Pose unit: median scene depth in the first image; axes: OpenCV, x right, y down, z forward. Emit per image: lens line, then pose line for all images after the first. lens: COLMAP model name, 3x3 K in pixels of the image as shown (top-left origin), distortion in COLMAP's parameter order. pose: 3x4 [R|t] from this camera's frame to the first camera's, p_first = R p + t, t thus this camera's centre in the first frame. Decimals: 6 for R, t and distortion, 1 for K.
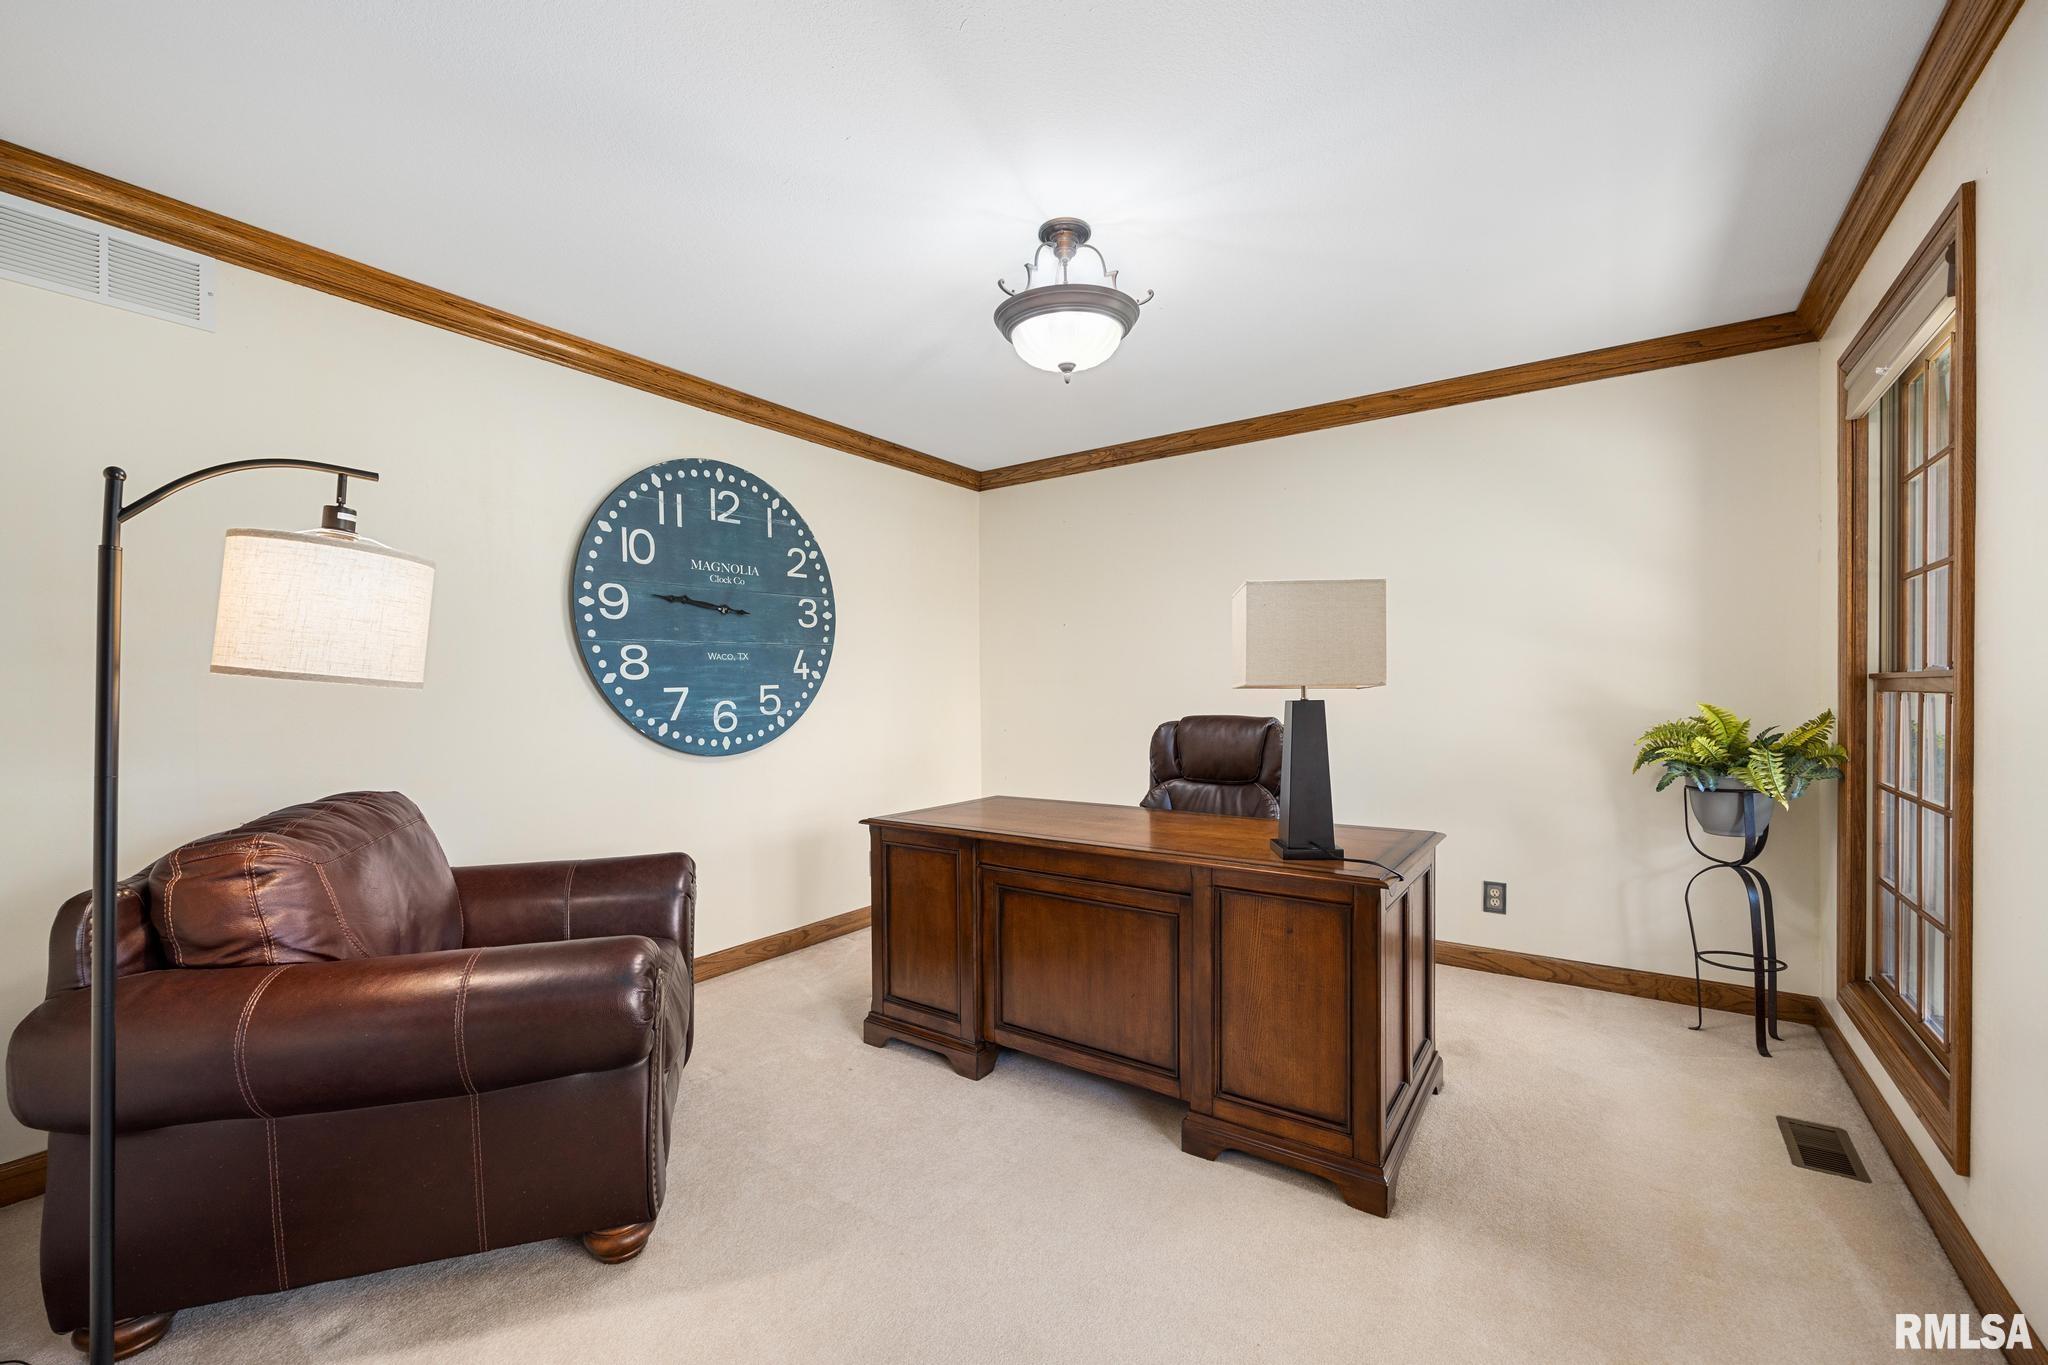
lens RADIAL K [[822.2, 0, 1028.4], [0, 822.2, 692.6], [0, 0, 1]] dist [-0.008268, -0.000017]
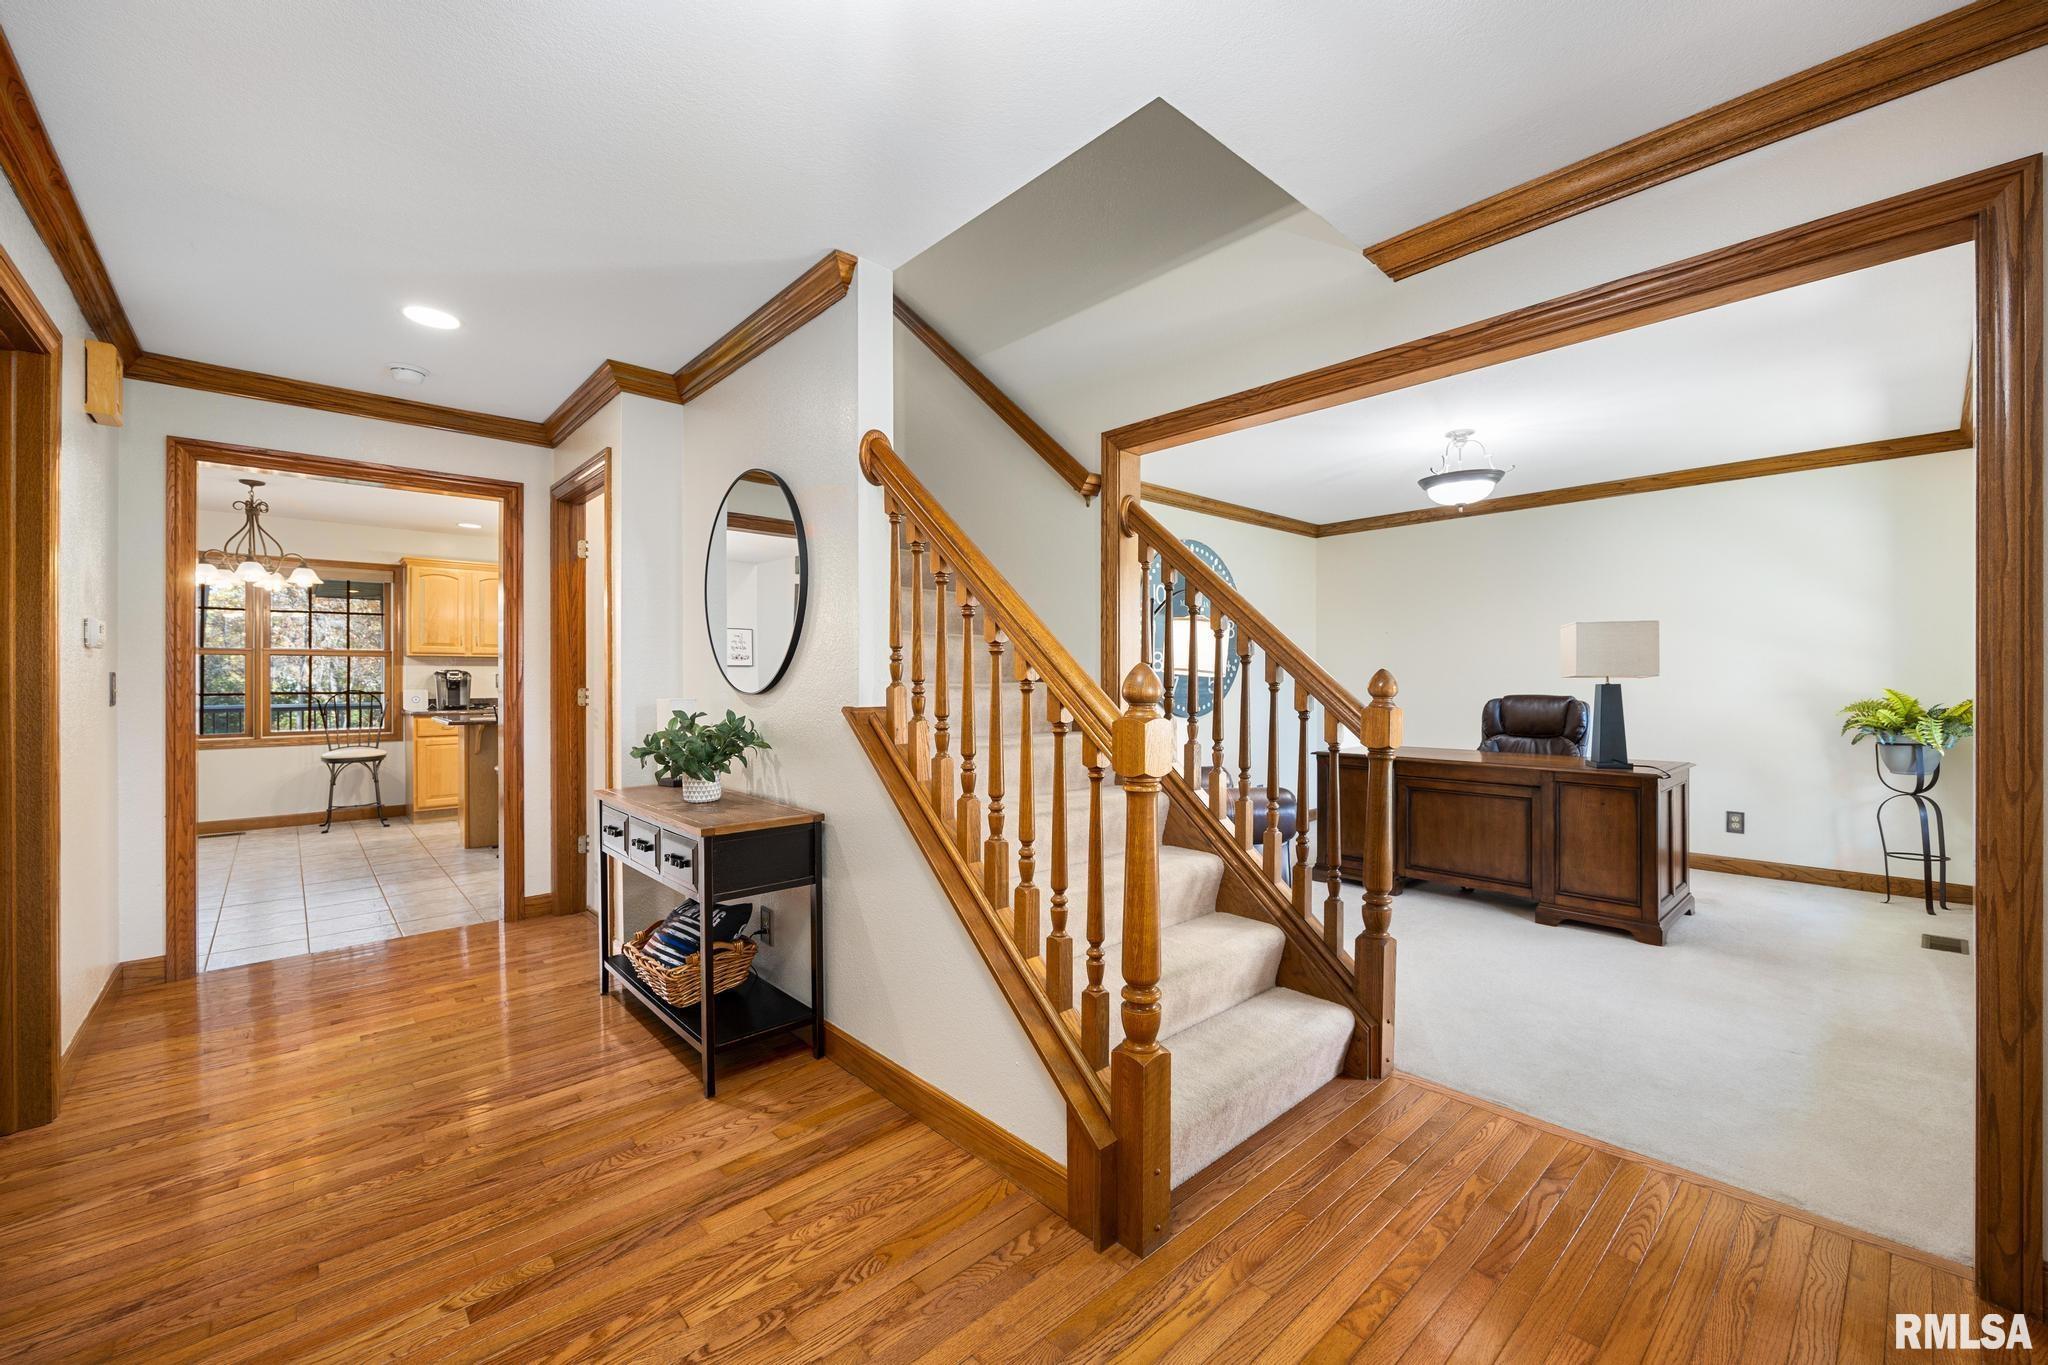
lens RADIAL K [[822.2, 0, 1022.7], [0, 822.2, 670.4], [0, 0, 1]] dist [-0.008268, -0.000017]
pose [[0.975832, 0.002188, -0.218510, -0.443147], [-0.005373, 0.999888, -0.013983, 0.009505], [0.218455, 0.014819, 0.975735, -0.881693]]
